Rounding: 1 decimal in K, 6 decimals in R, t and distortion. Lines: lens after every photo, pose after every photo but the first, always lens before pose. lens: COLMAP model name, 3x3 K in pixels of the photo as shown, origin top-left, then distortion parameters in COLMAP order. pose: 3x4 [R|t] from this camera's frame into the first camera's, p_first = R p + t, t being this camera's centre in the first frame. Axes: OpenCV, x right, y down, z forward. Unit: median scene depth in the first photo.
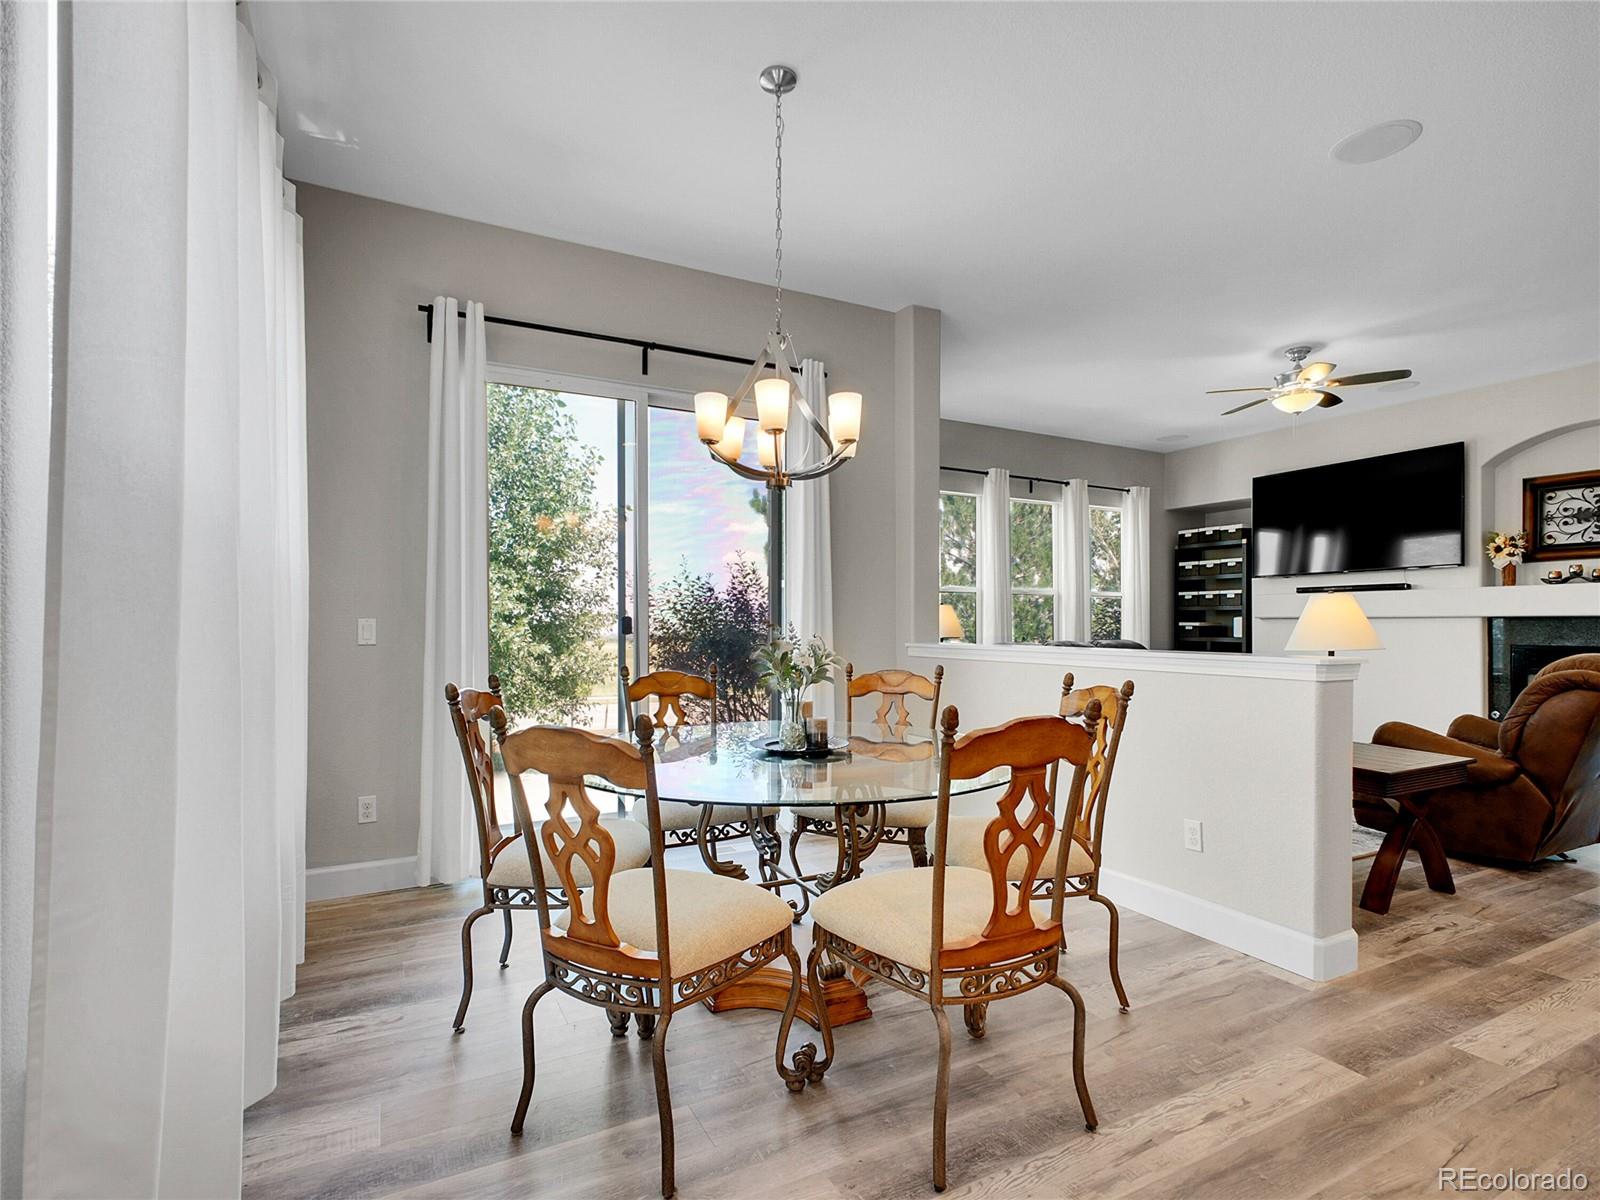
lens RADIAL K [[788.0, 0, 799.5], [0, 788.0, 599.9], [0, 0, 1]] dist [0.004801, -0.000780]
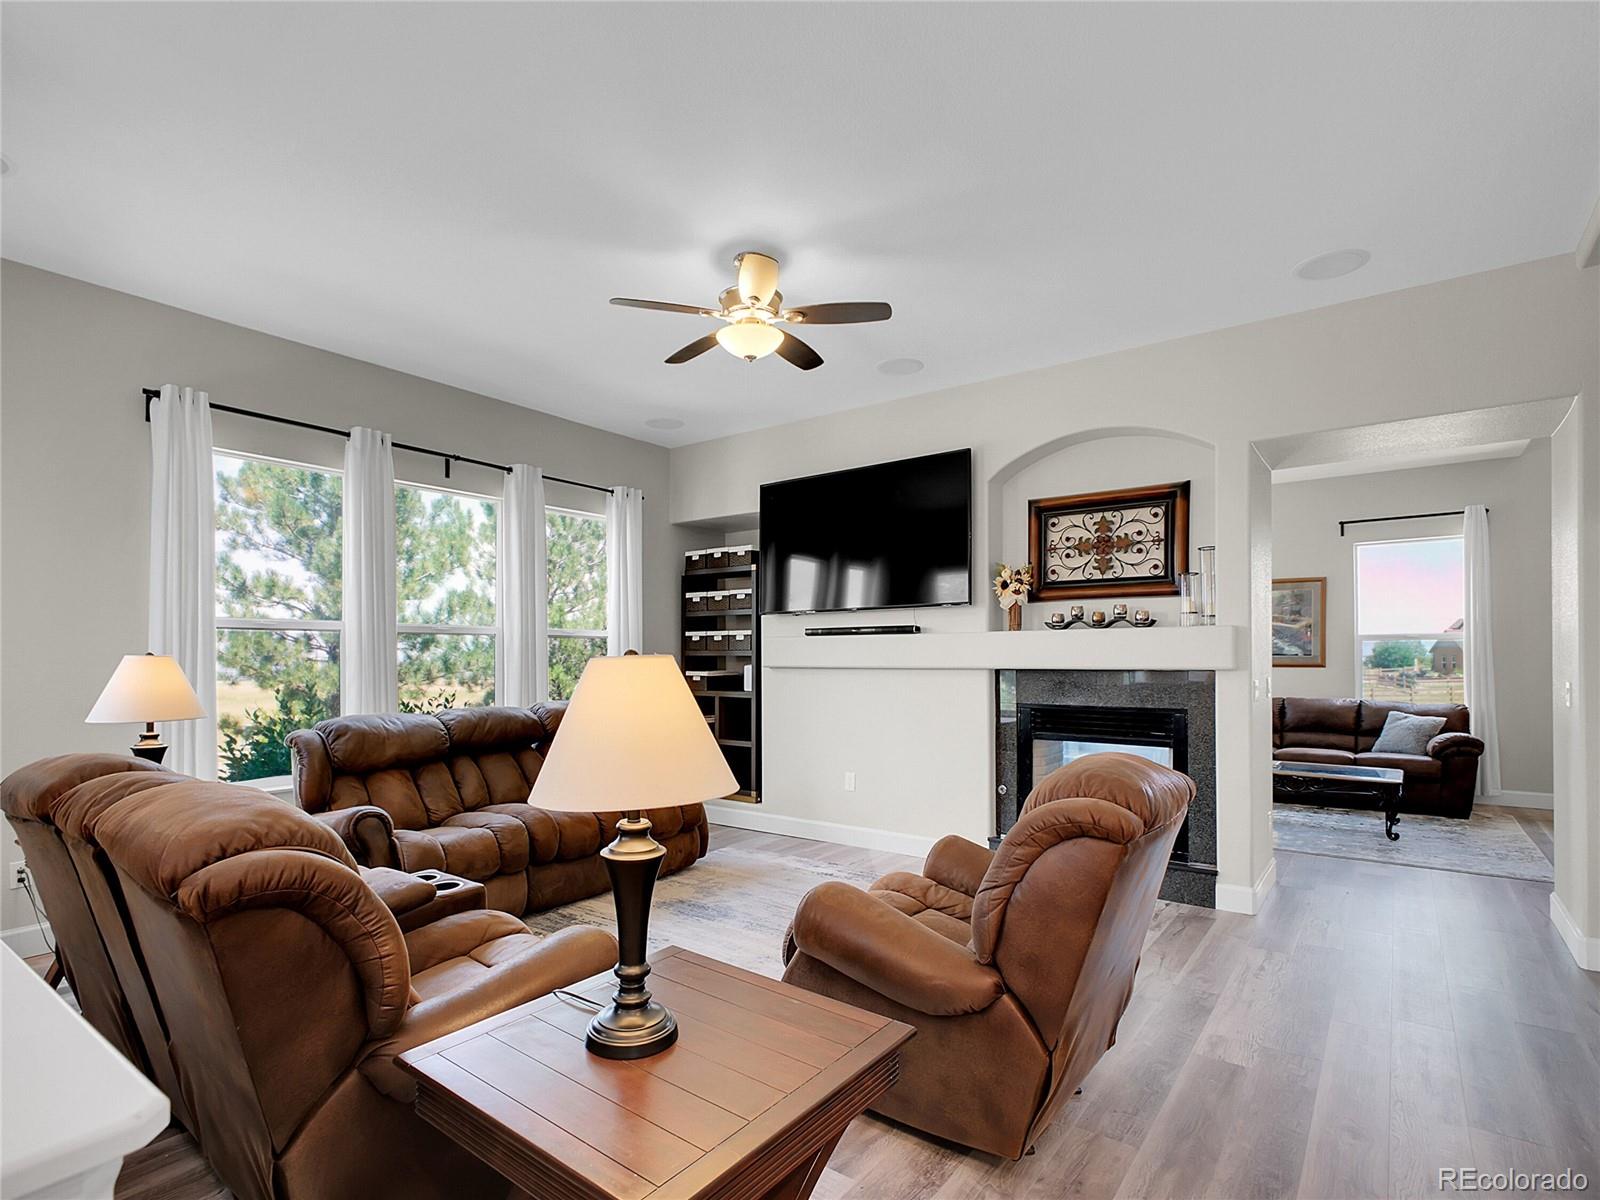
lens RADIAL K [[788.0, 0, 799.9], [0, 788.0, 615.5], [0, 0, 1]] dist [0.004801, -0.000780]
pose [[0.904089, 0.016673, 0.427019, 0.348039], [-0.008591, 0.999746, -0.020847, -0.014438], [-0.427258, 0.015179, 0.904002, 0.358610]]
